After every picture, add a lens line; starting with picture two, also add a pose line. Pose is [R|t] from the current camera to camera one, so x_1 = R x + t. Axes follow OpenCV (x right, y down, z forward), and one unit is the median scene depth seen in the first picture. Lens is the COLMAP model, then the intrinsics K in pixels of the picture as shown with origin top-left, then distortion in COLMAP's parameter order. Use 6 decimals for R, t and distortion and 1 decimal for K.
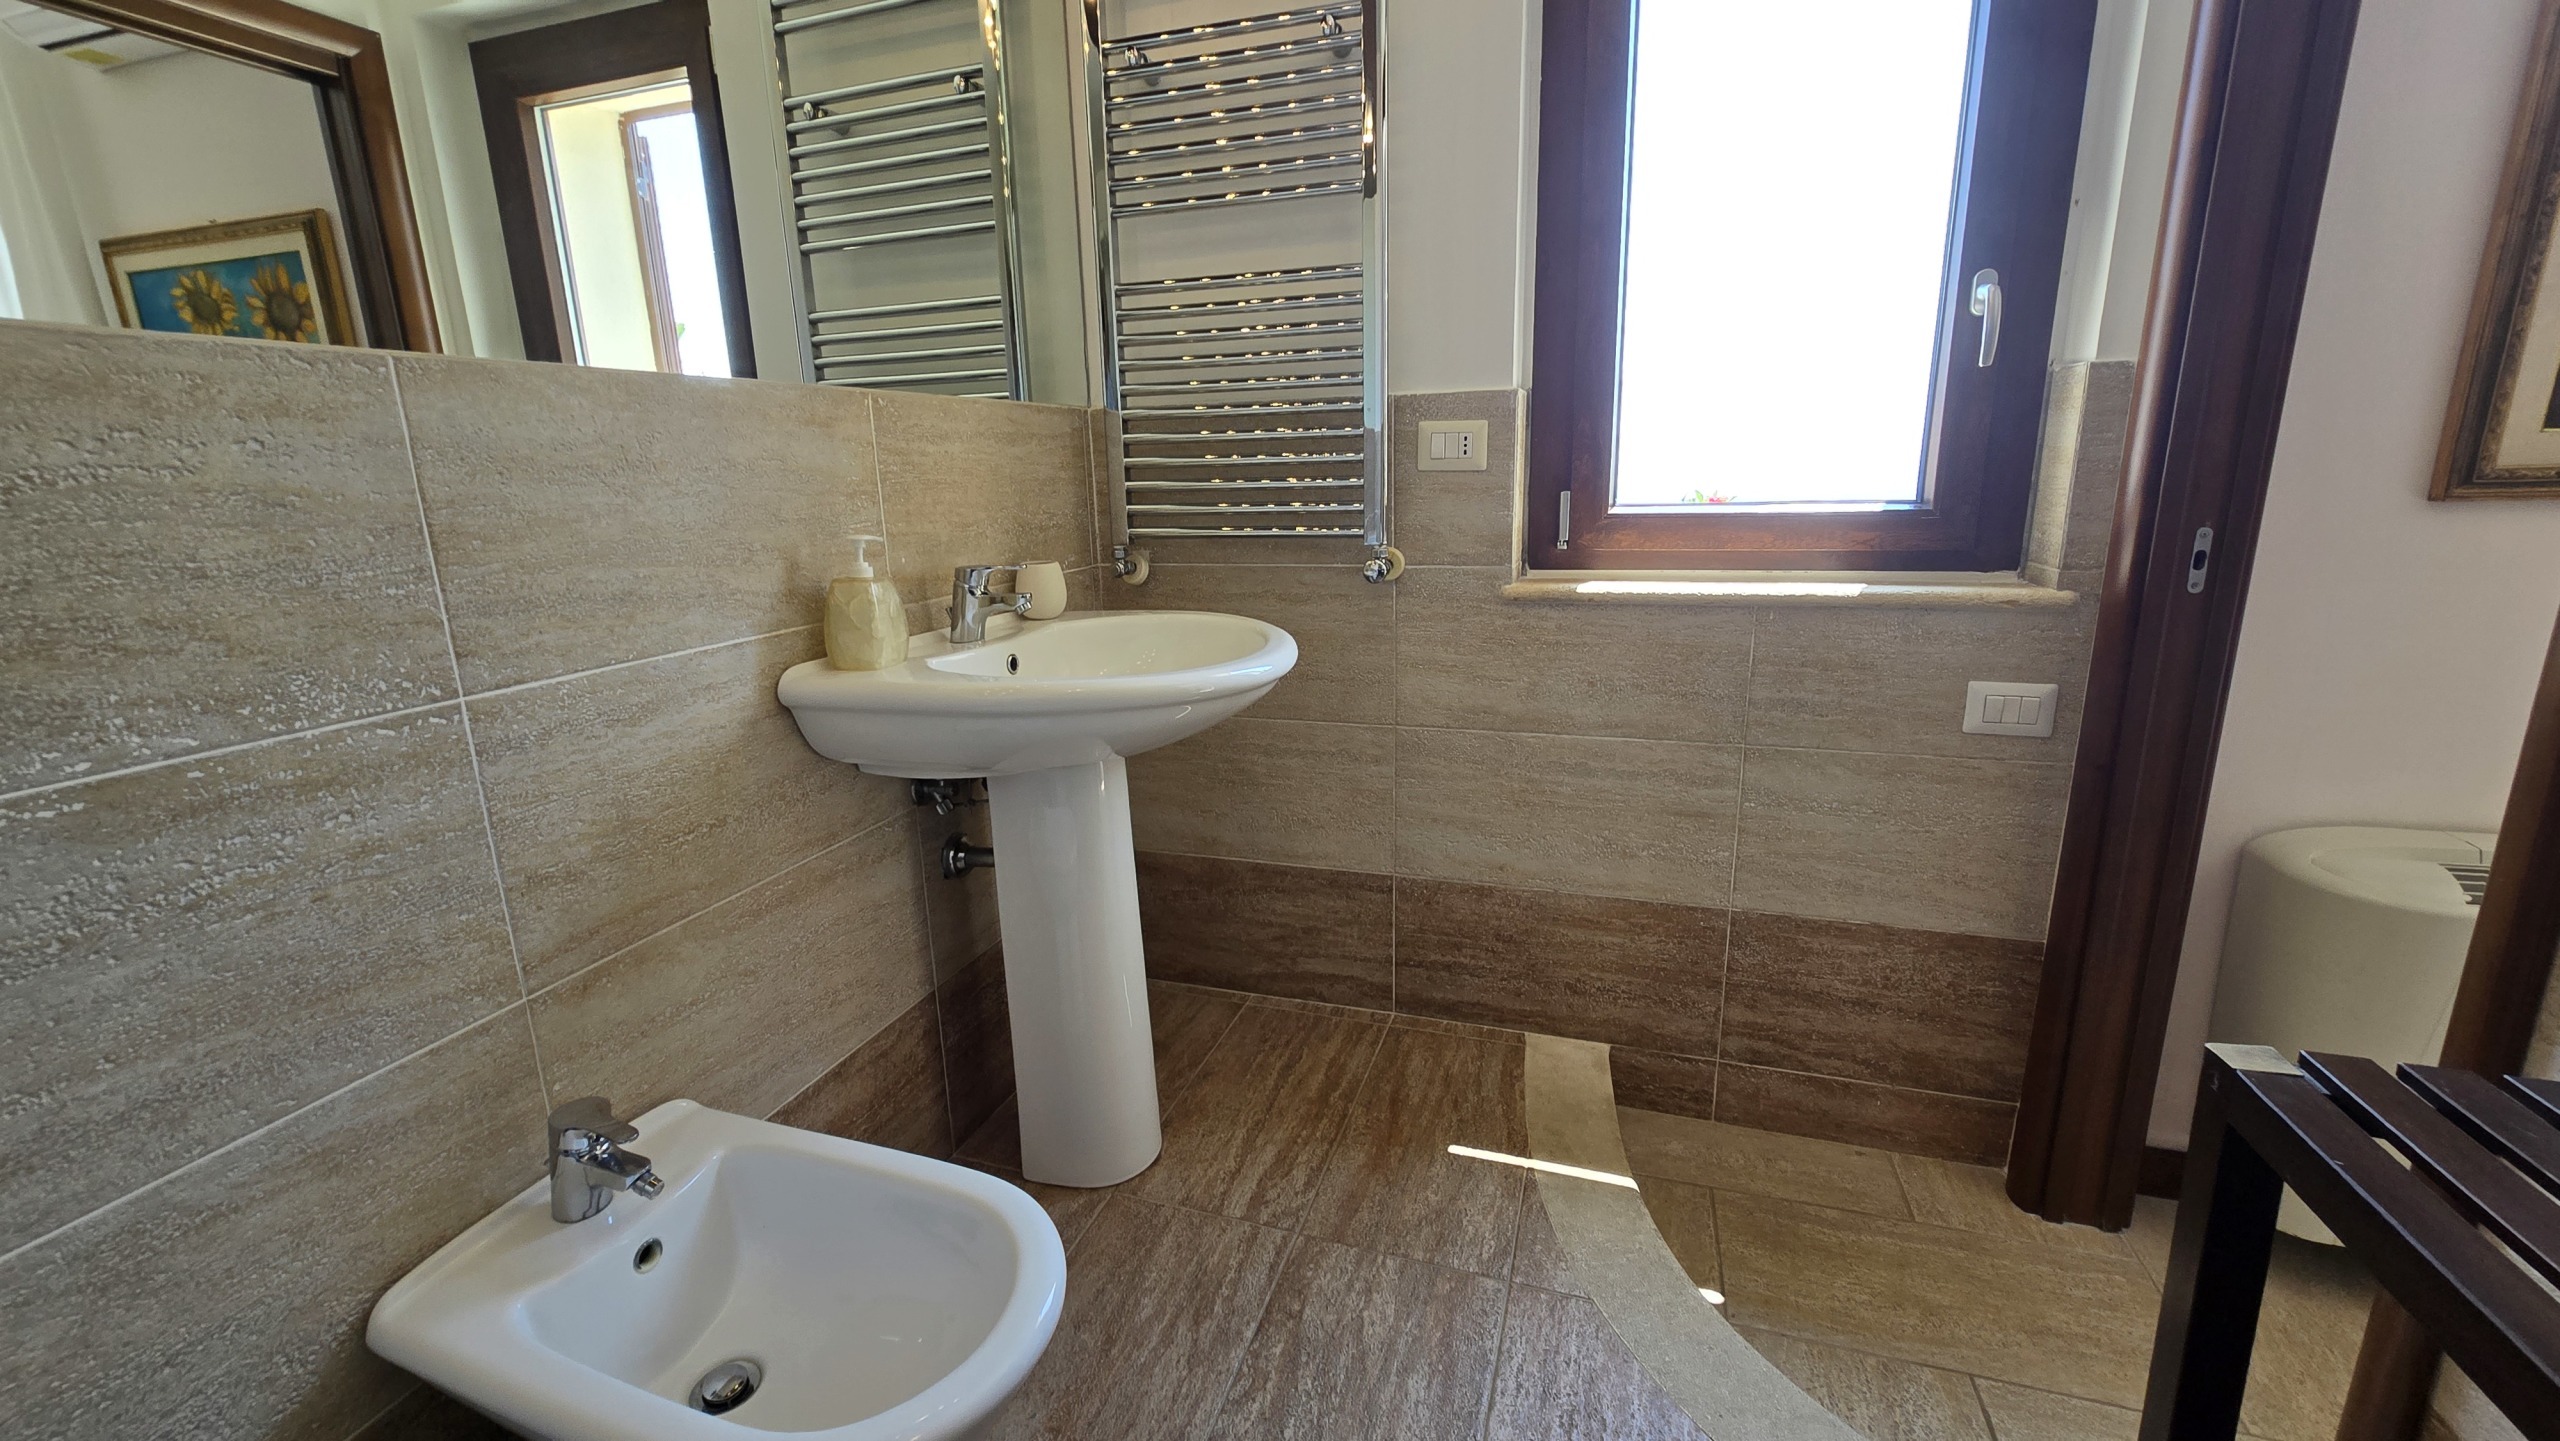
lens RADIAL K [[1042.0, 0, 1273.6], [0, 1042.0, 709.7], [0, 0, 1]] dist [-0.003507, 0.001920]
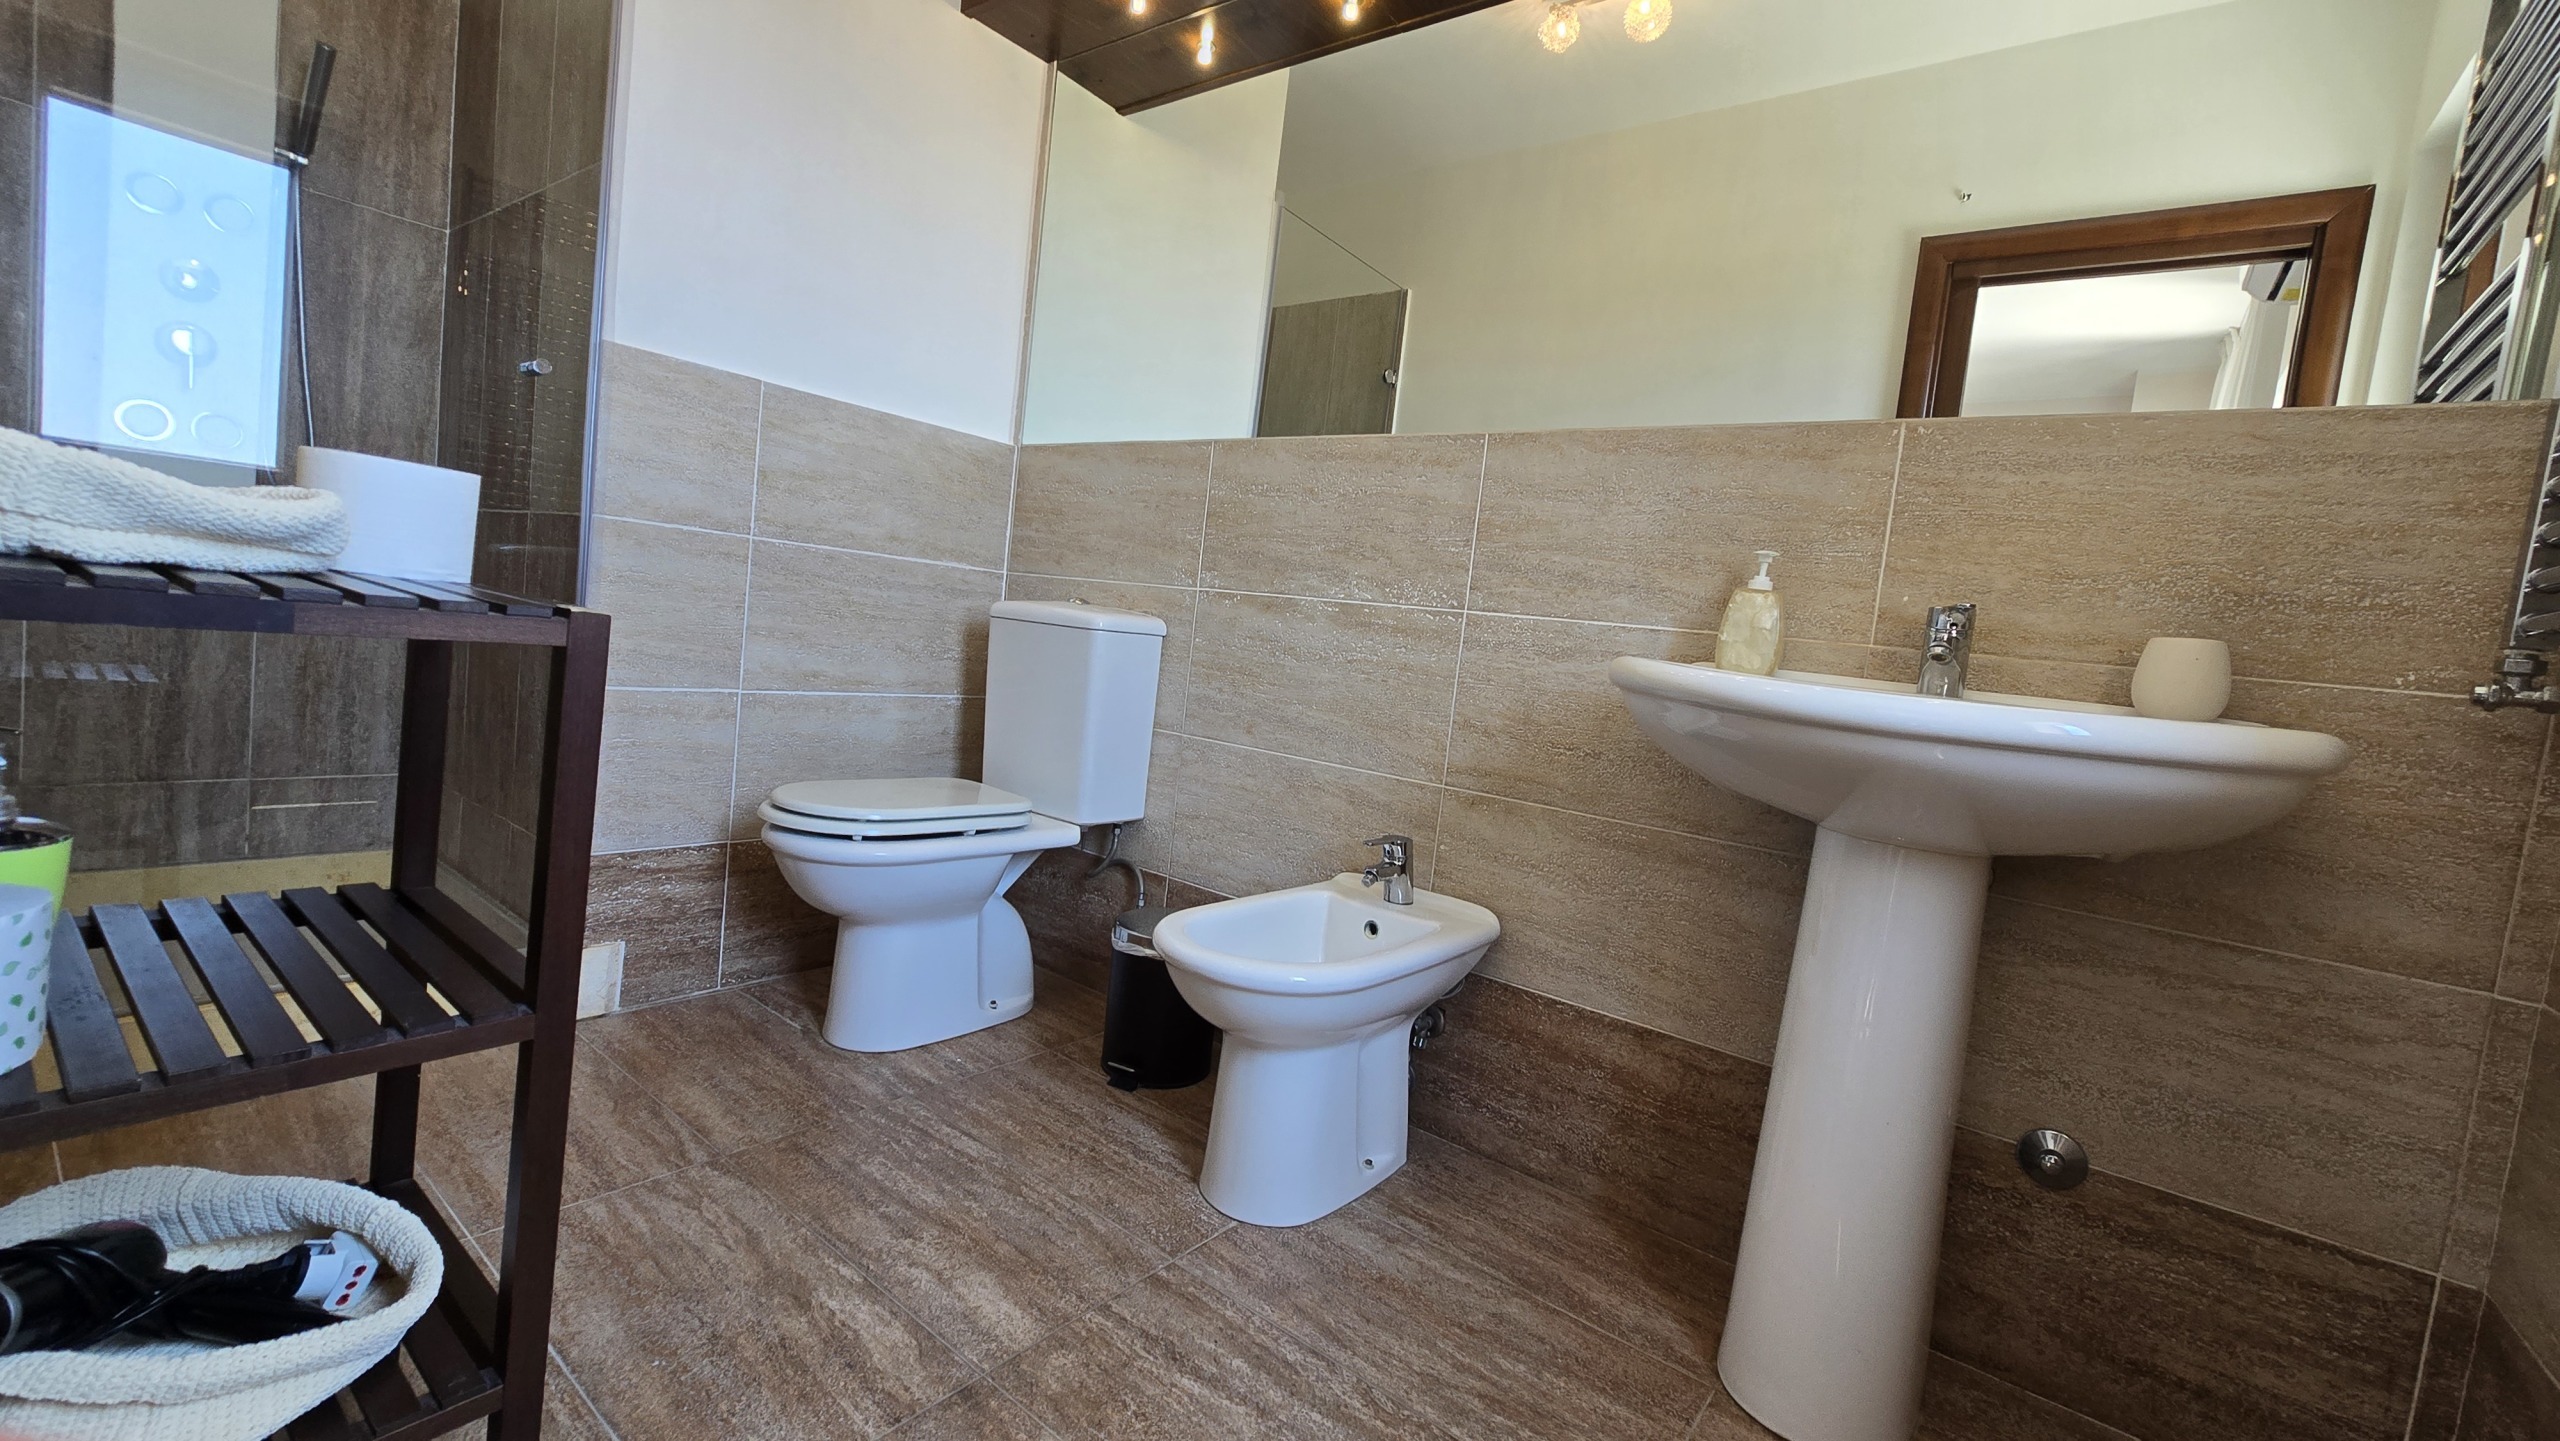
lens RADIAL K [[1042.0, 0, 1266.4], [0, 1042.0, 707.5], [0, 0, 1]] dist [-0.003507, 0.001920]
pose [[-0.323954, 0.064361, -0.943881, 0.995238], [-0.315190, 0.933345, 0.171820, -0.051440], [0.892025, 0.353164, -0.282075, 1.145289]]
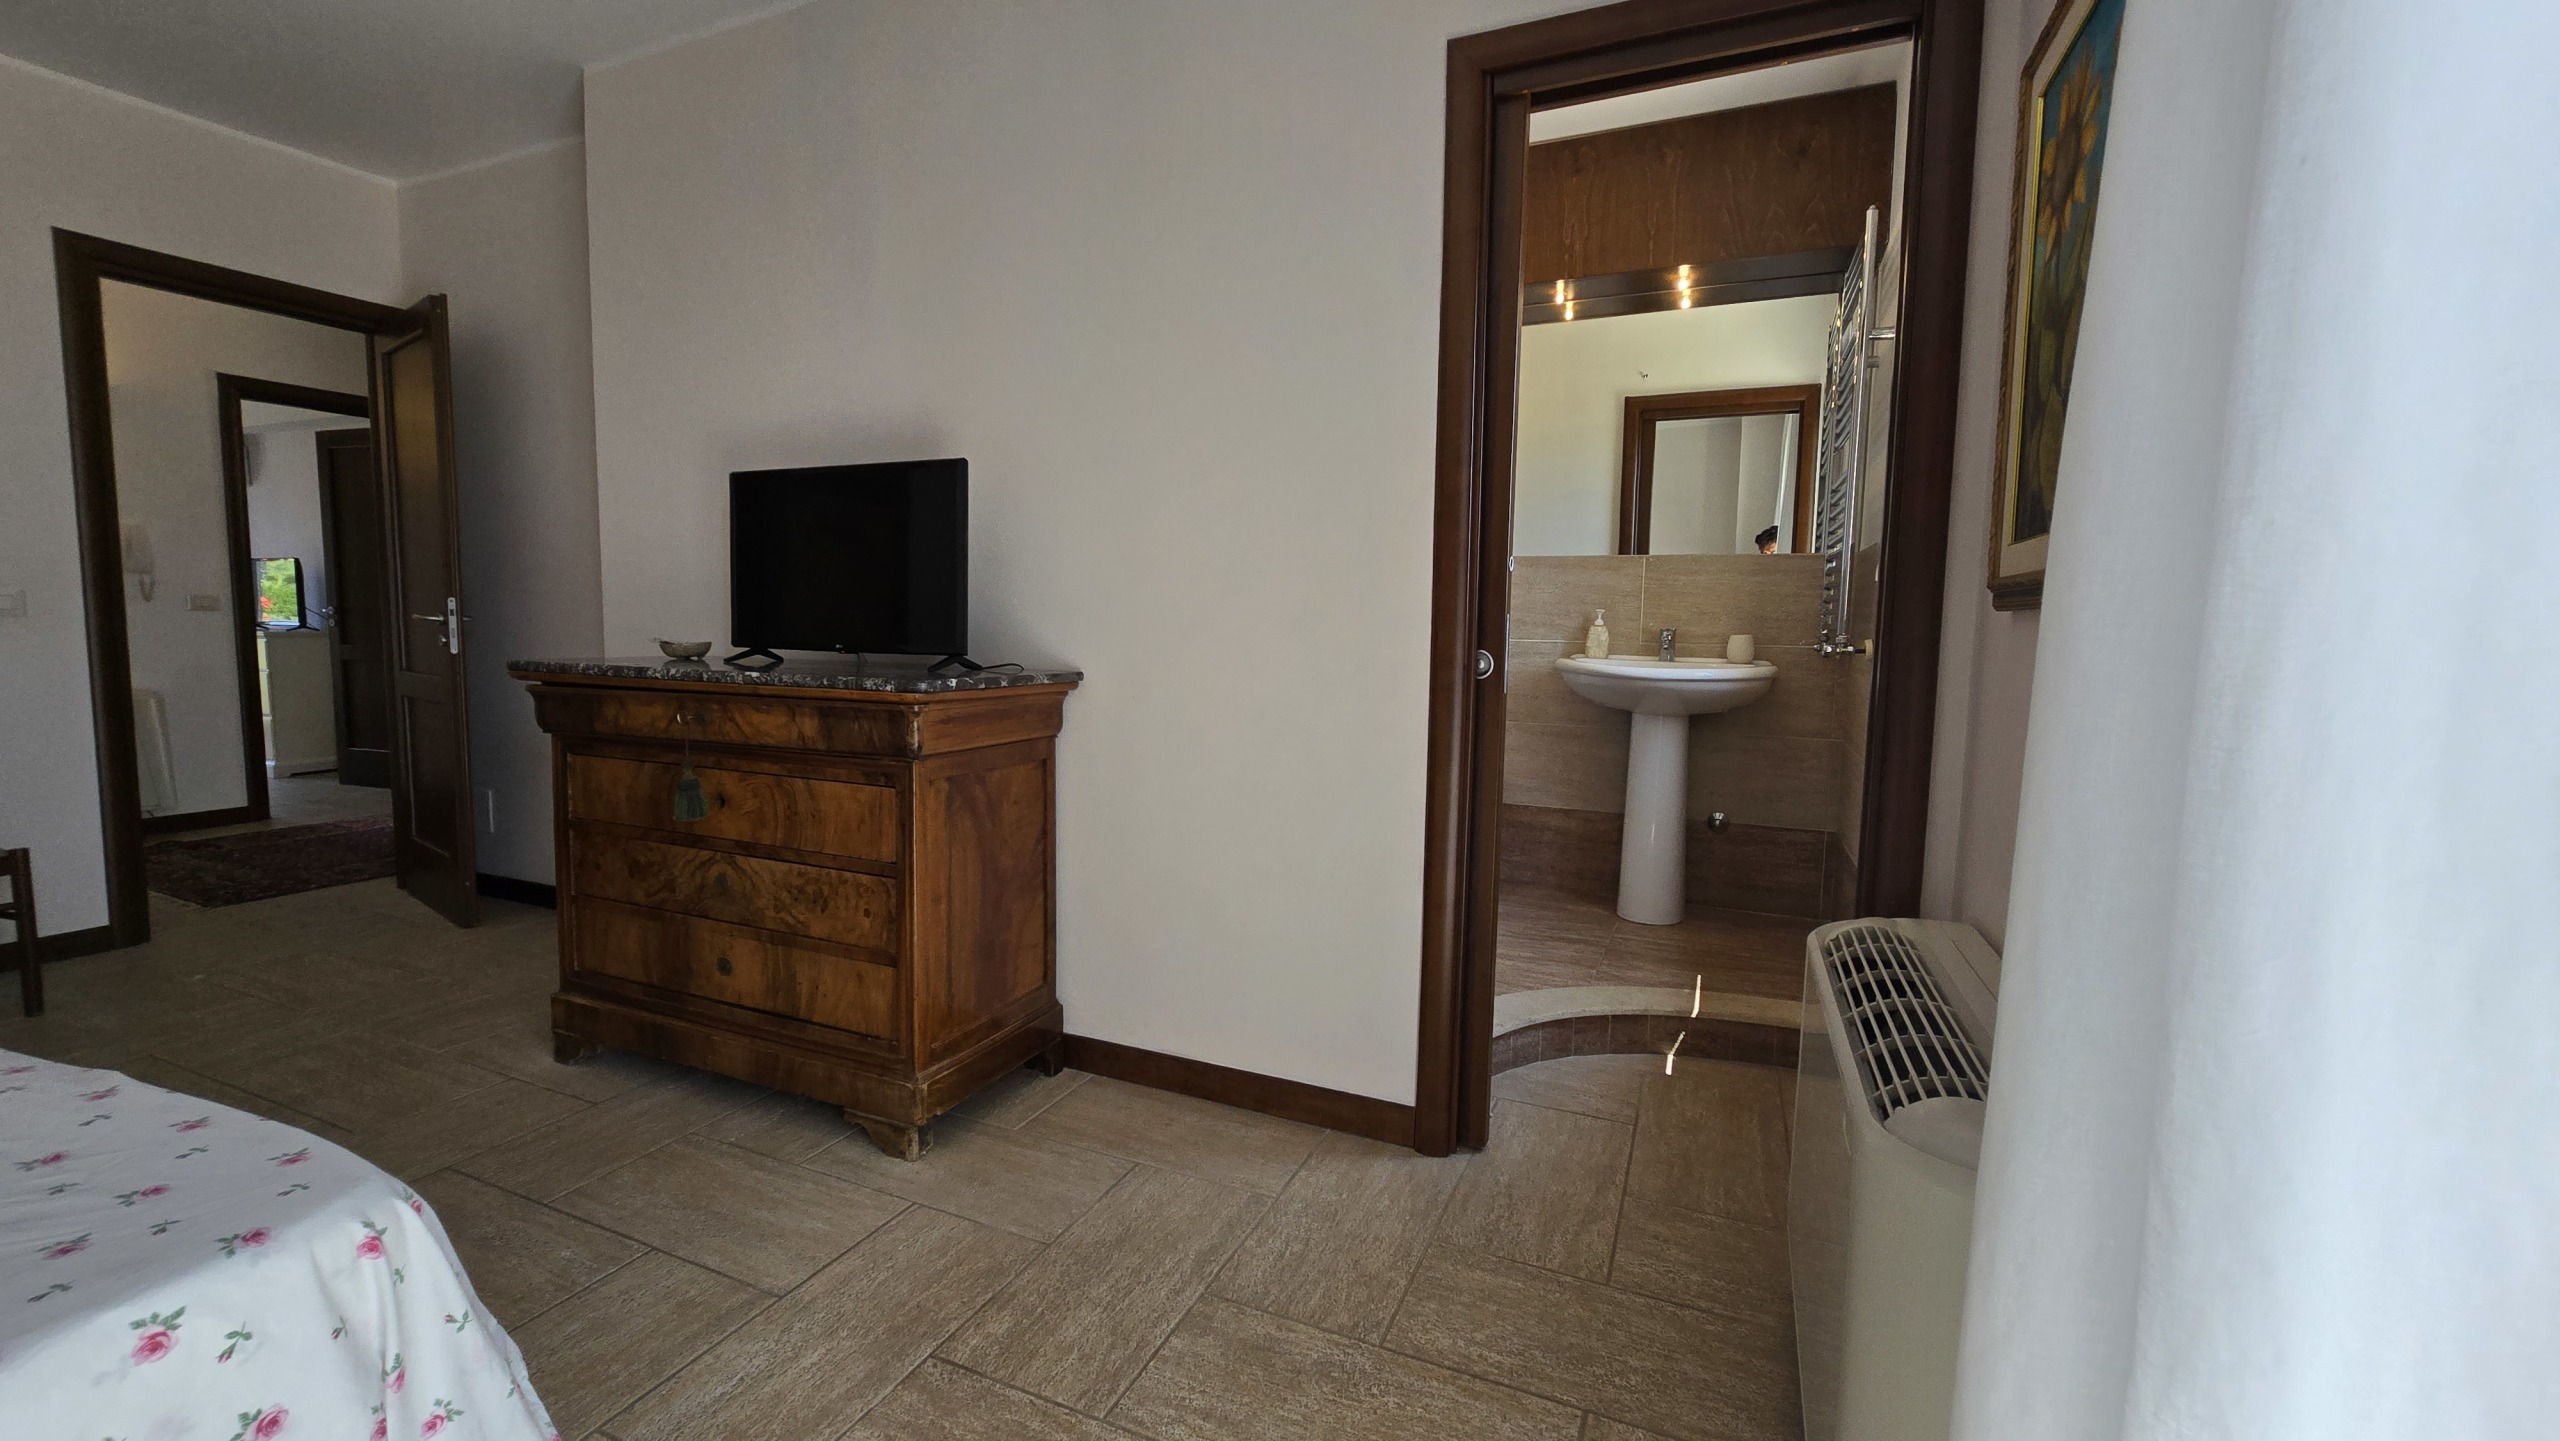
lens RADIAL K [[1042.0, 0, 1255.6], [0, 1042.0, 707.1], [0, 0, 1]] dist [-0.003507, 0.001920]
pose [[-0.100831, 0.114697, -0.988270, 3.039881], [-0.242450, 0.960553, 0.136217, -0.096748], [0.964910, 0.253341, -0.069045, 0.494151]]
